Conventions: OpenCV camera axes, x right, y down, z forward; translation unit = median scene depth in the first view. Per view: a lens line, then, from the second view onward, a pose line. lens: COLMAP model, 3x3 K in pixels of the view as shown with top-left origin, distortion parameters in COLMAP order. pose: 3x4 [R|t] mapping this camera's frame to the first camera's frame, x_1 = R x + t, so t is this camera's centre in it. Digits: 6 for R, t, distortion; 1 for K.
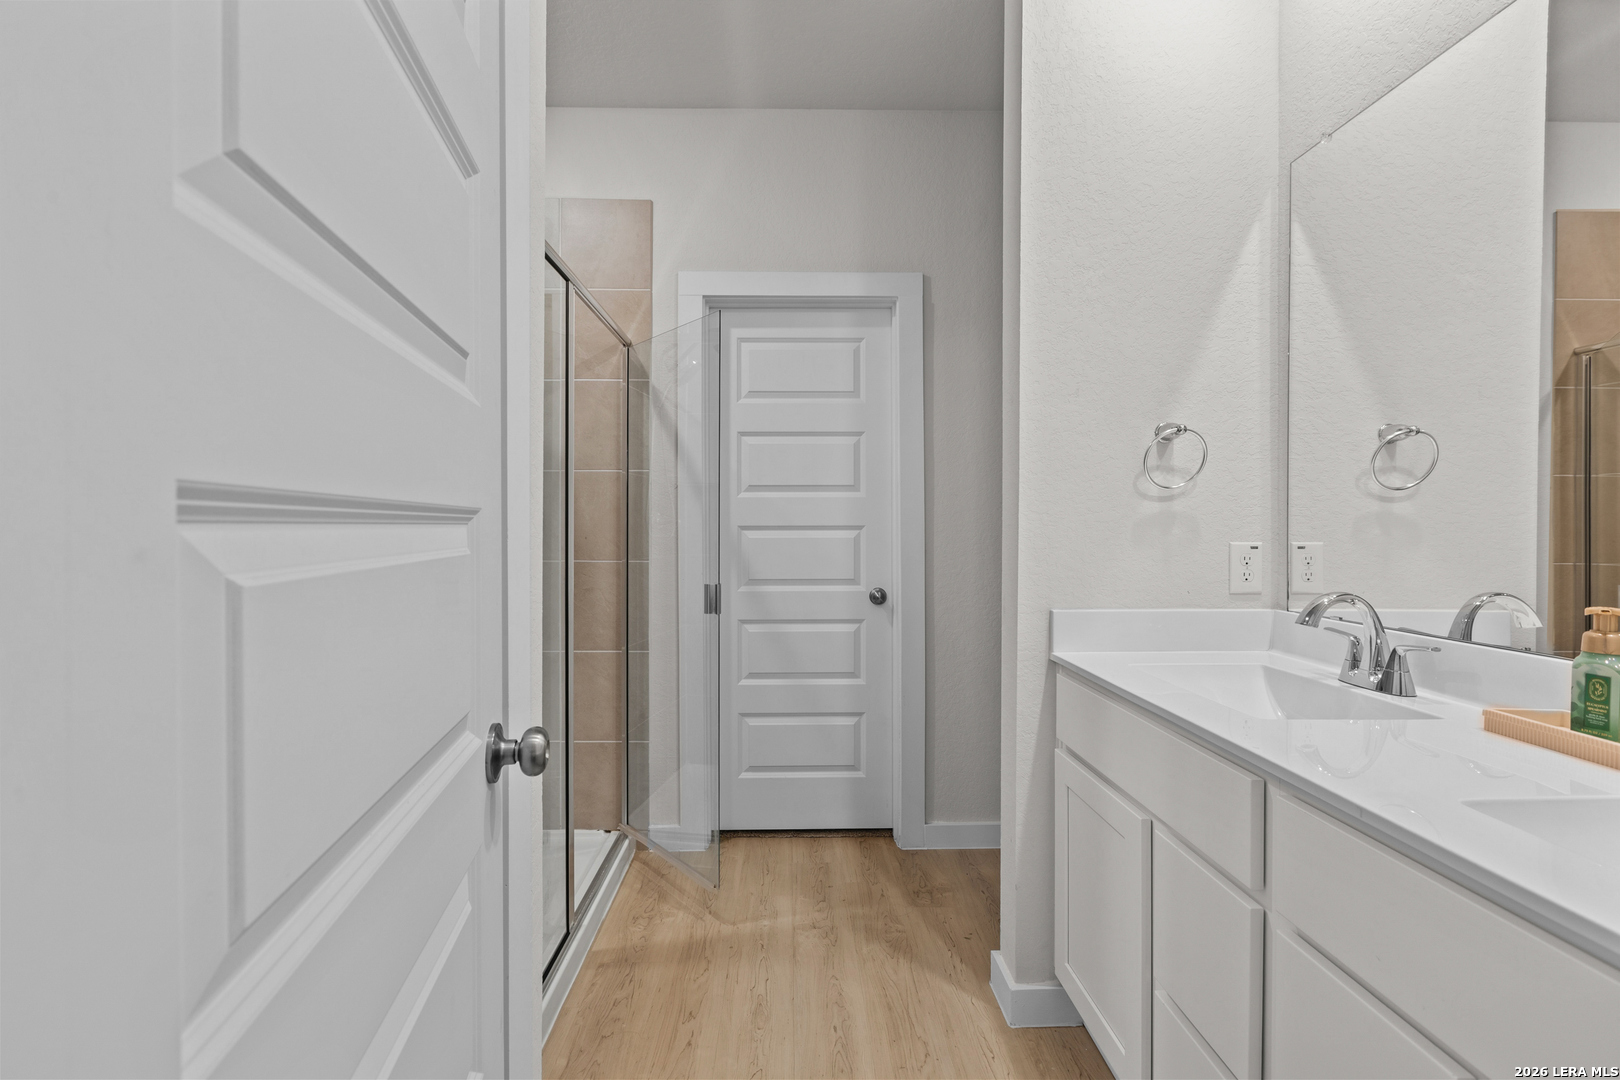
lens RADIAL K [[716.6, 0, 805.1], [0, 716.6, 528.9], [0, 0, 1]] dist [-0.002083, 0.000220]
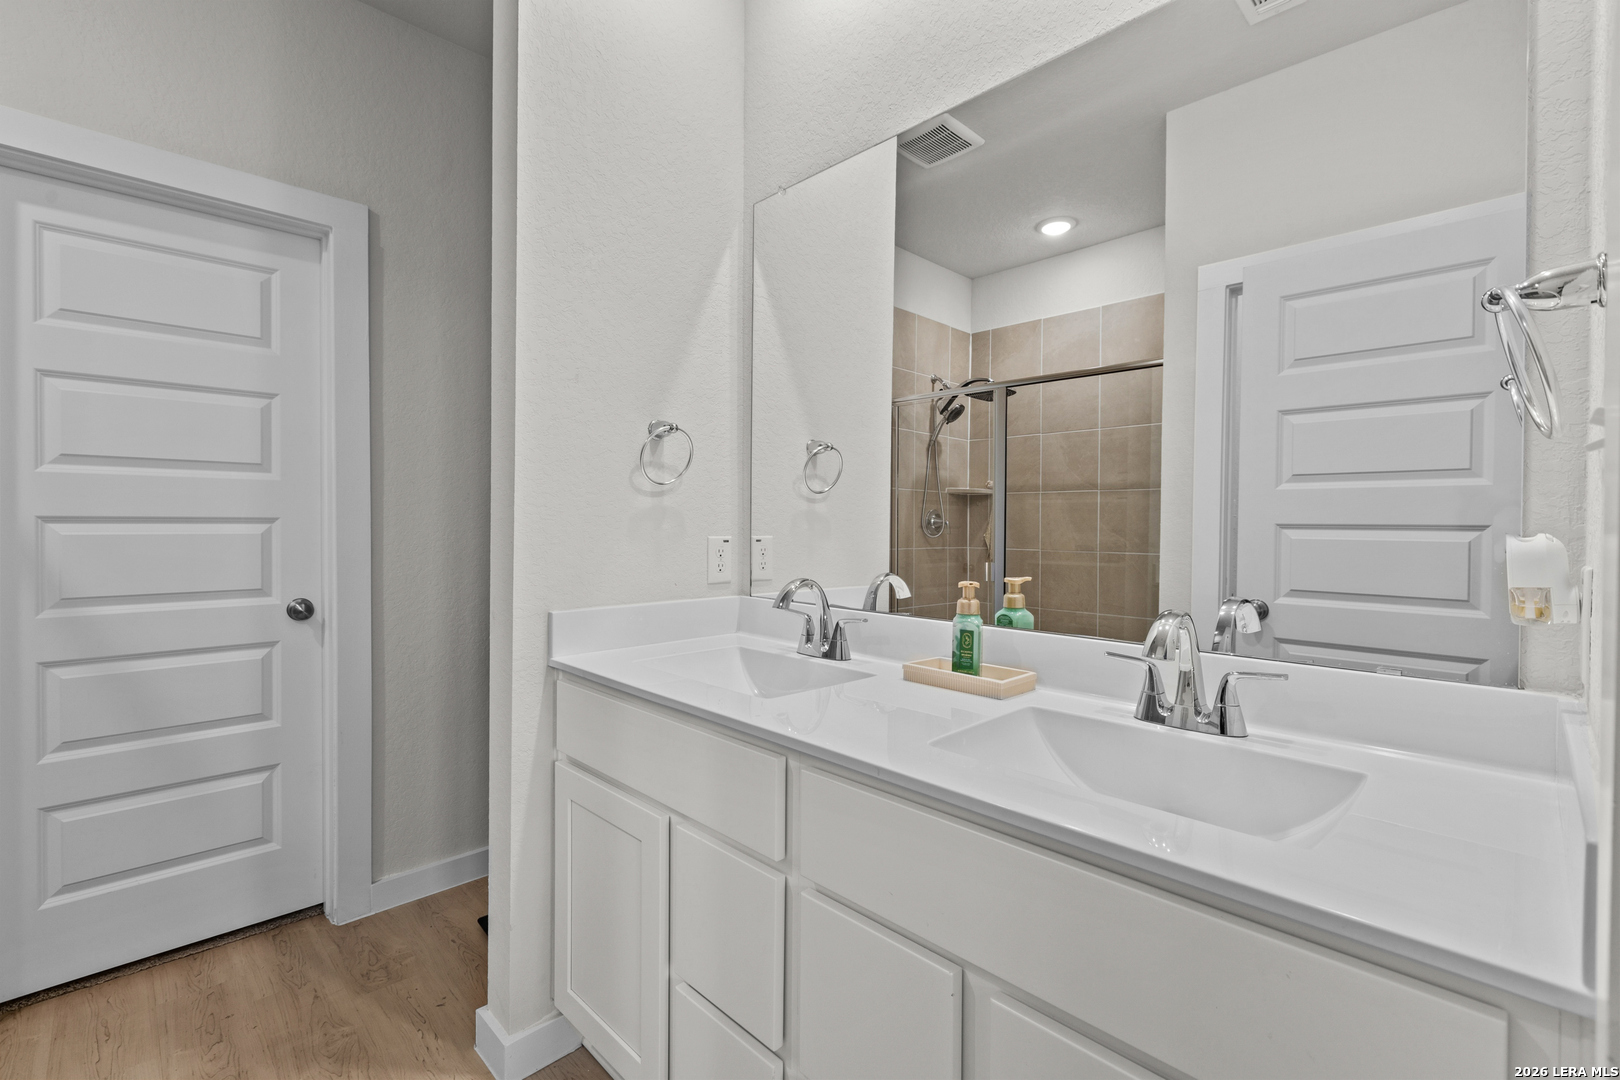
lens RADIAL K [[716.6, 0, 805.1], [0, 716.6, 528.9], [0, 0, 1]] dist [-0.002083, 0.000220]
pose [[0.731711, -0.000503, 0.681615, -0.039944], [-0.004881, 0.999970, 0.005978, -0.000010], [-0.681598, -0.007702, 0.731686, 0.102019]]
